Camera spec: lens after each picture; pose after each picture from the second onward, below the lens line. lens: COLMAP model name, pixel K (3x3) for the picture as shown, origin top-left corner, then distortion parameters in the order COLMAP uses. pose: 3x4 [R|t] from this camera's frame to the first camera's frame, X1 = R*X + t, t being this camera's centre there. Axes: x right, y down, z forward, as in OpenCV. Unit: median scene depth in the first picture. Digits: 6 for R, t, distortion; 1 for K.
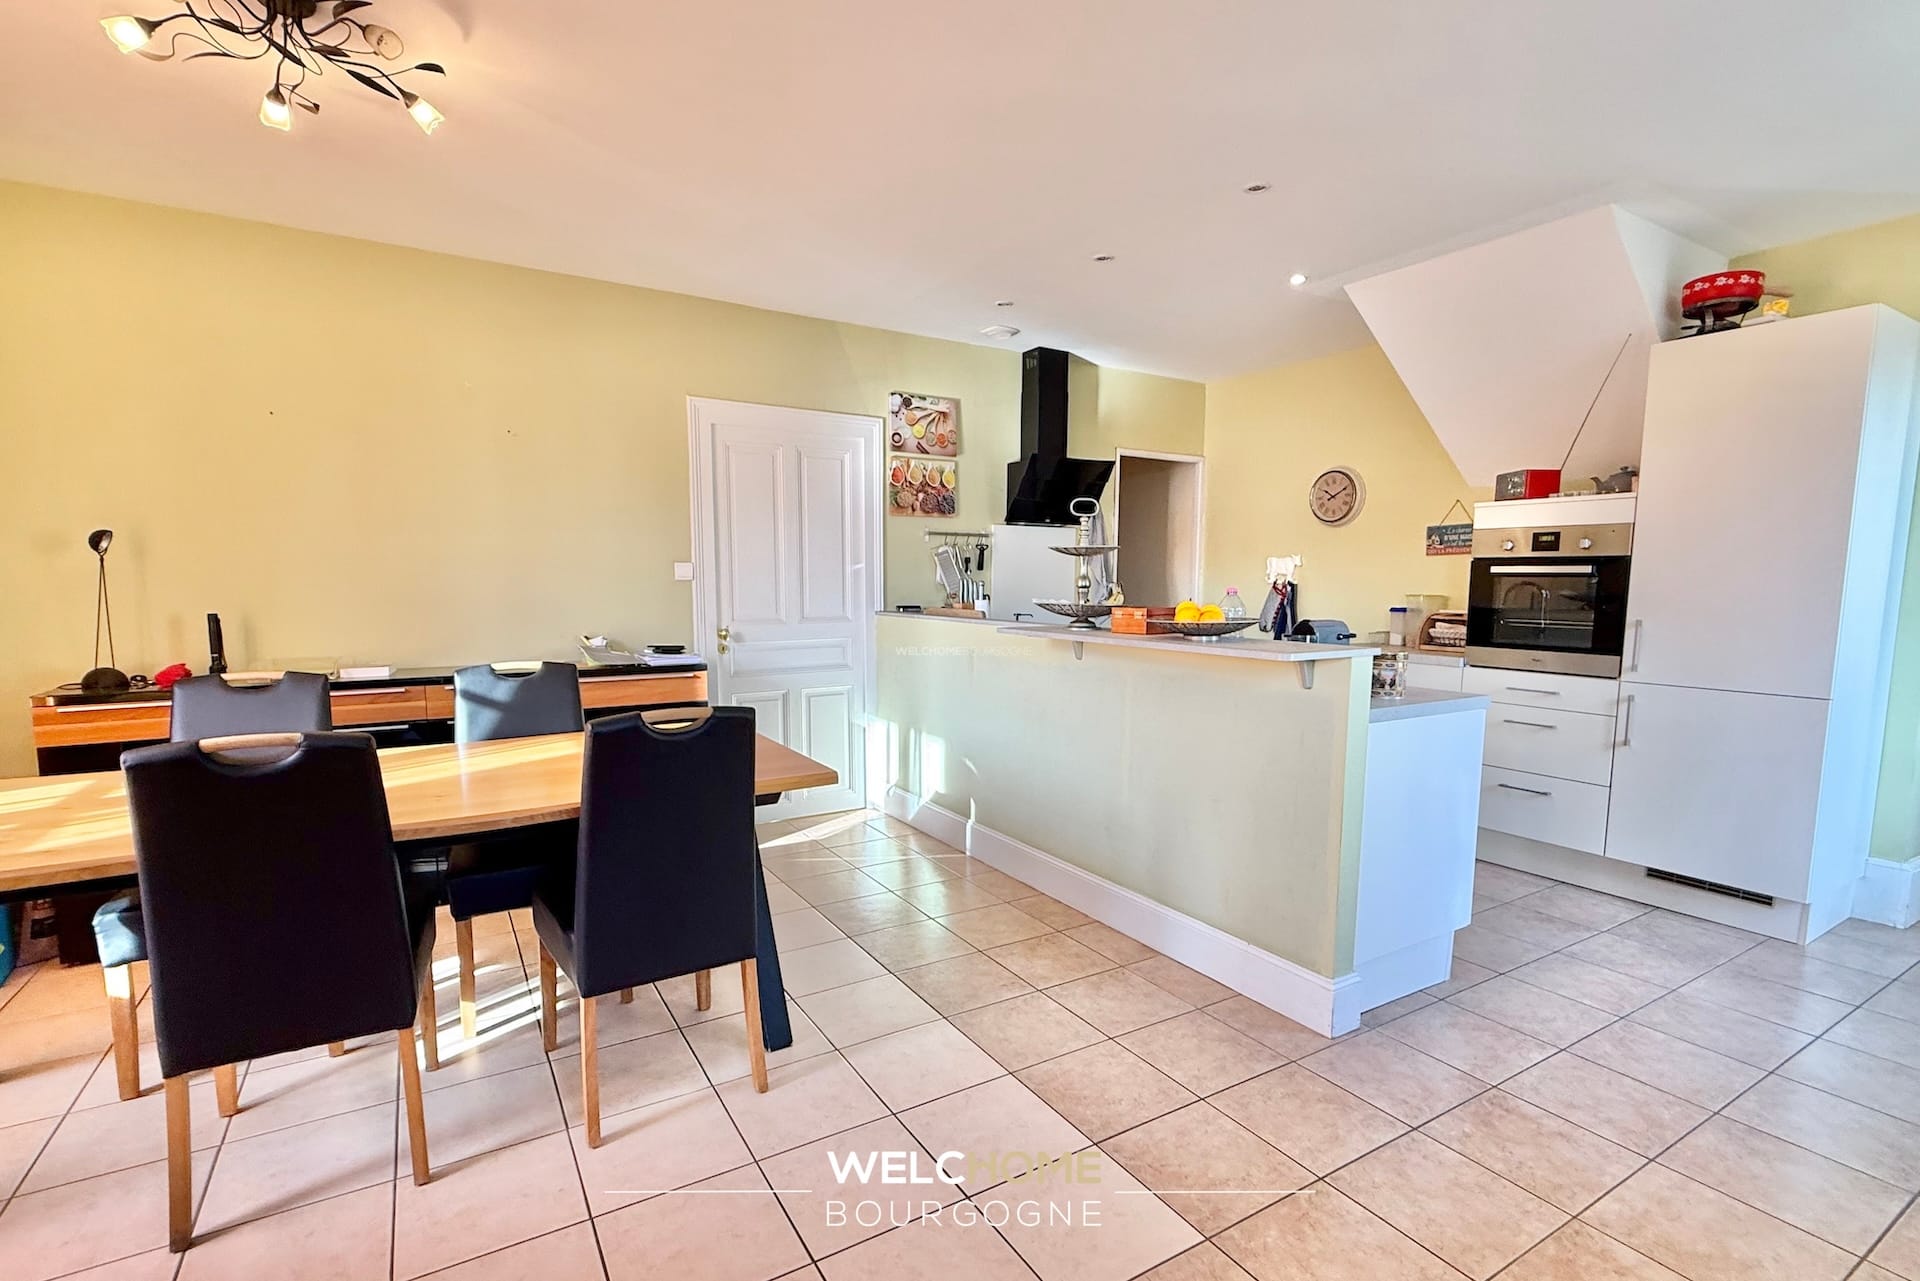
lens RADIAL K [[890.4, 0, 961.1], [0, 890.4, 684.2], [0, 0, 1]] dist [0.000302, 0.000025]
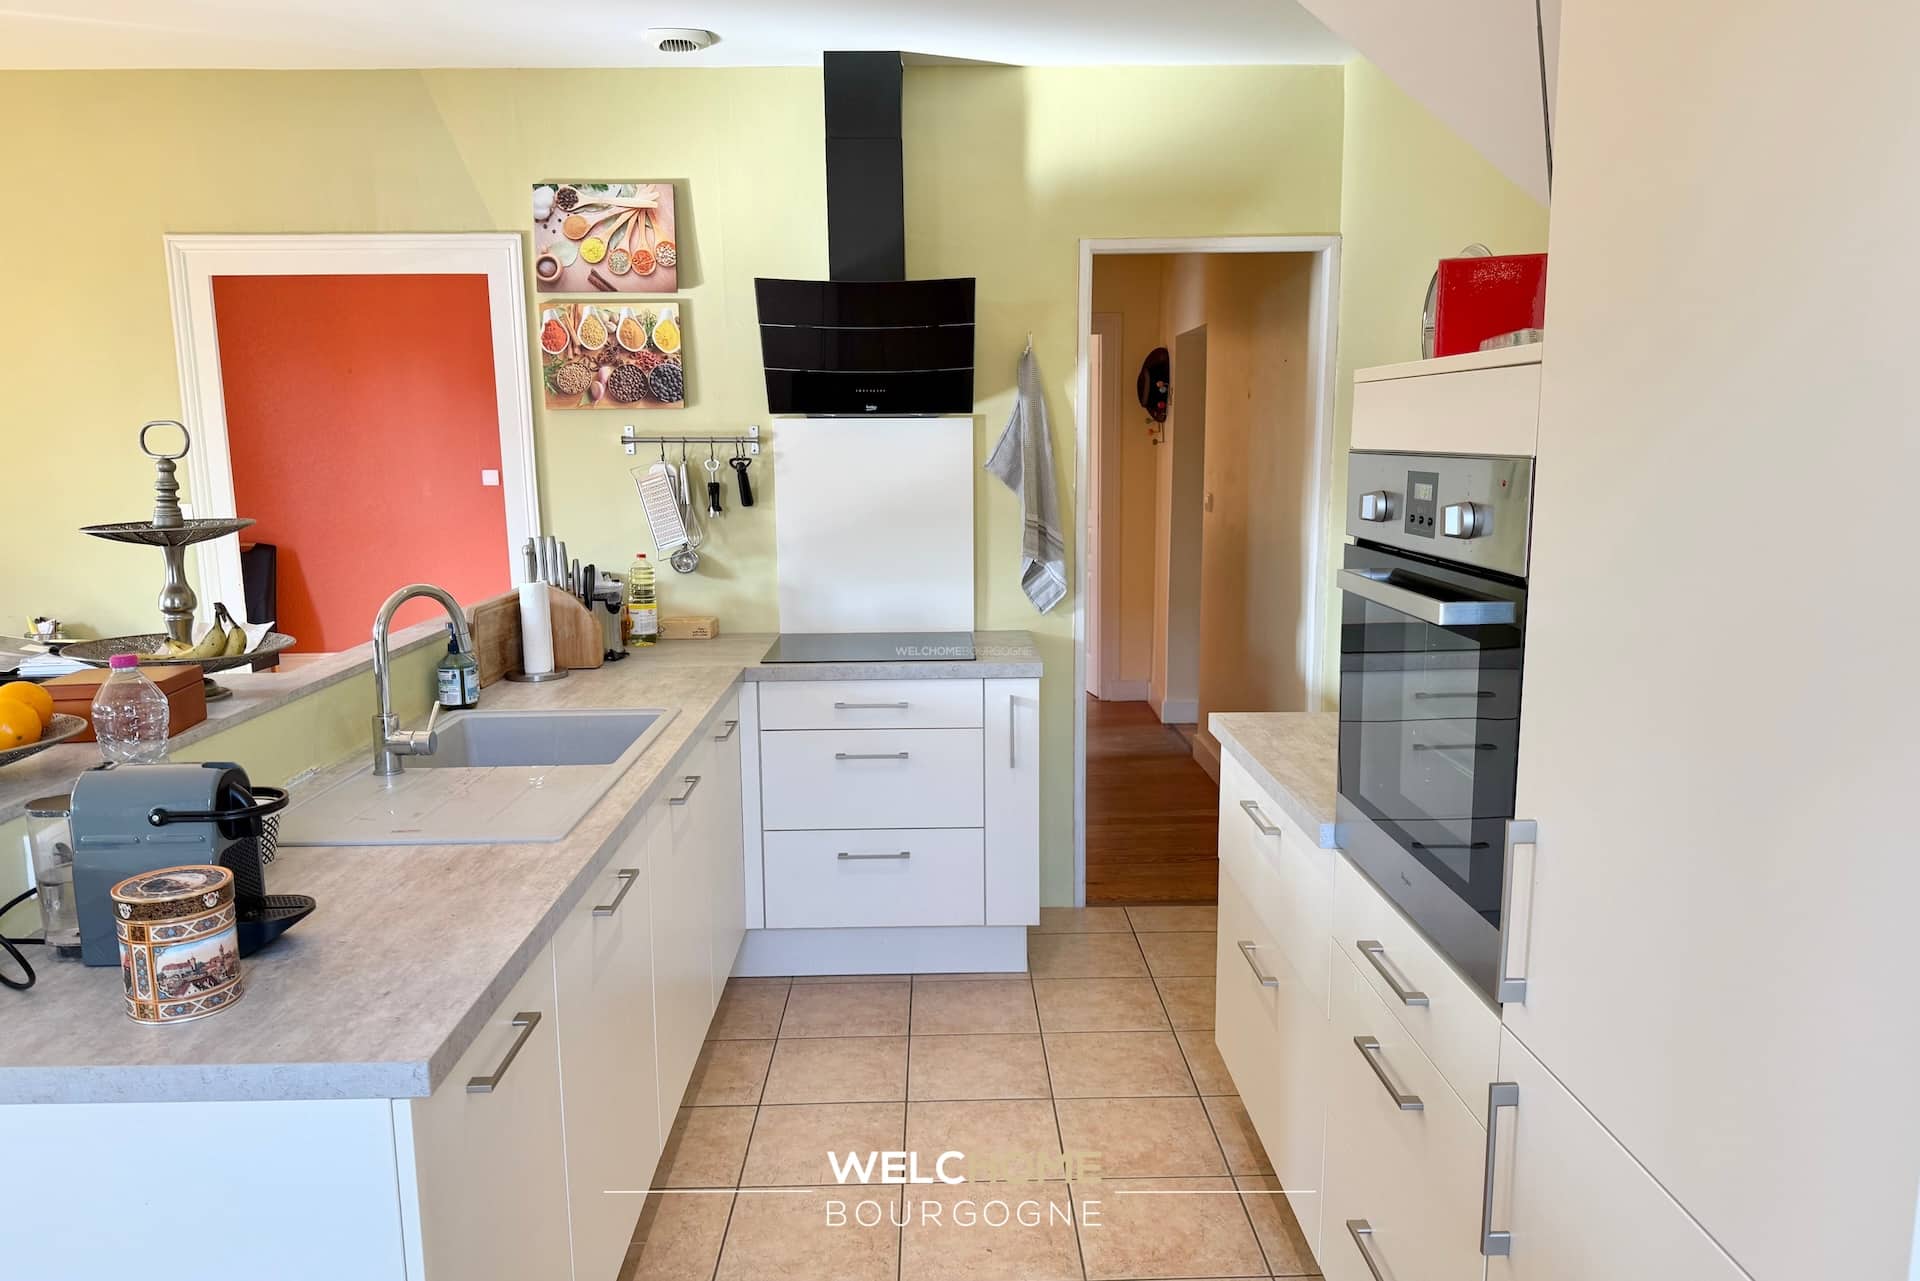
lens RADIAL K [[1374.4, 0, 953.7], [0, 1374.4, 684.8], [0, 0, 1]] dist [0.005305, -0.001807]
pose [[0.862841, 0.078278, -0.499378, 0.566985], [-0.048920, 0.996231, 0.071633, -0.092099], [0.503103, -0.037378, 0.863418, 0.379164]]
